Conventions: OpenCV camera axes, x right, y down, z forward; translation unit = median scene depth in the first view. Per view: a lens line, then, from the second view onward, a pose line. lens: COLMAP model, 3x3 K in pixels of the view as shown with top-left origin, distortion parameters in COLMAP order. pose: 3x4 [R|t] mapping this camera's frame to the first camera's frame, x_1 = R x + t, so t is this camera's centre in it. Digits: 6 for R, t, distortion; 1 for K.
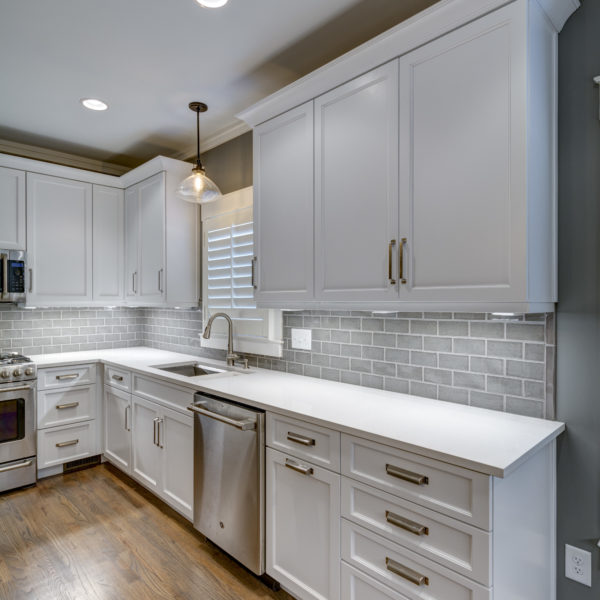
lens RADIAL K [[413.9, 0, 300.0], [0, 413.9, 300.0], [0, 0, 1]] dist [0.001652, -0.003211]
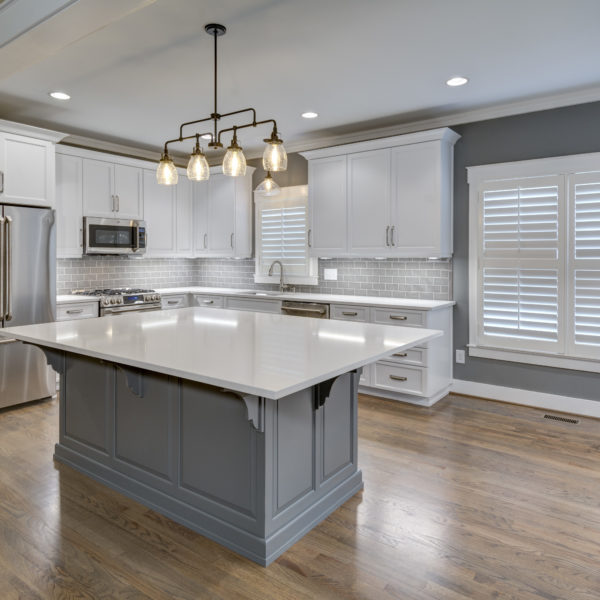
lens RADIAL K [[464.2, 0, 301.8], [0, 464.2, 257.6], [0, 0, 1]] dist [-0.001142, -0.000130]
pose [[0.986809, -0.000318, 0.161887, -0.509969], [-0.000559, 0.999985, 0.005372, 0.010838], [-0.161886, -0.005392, 0.986795, -1.122967]]
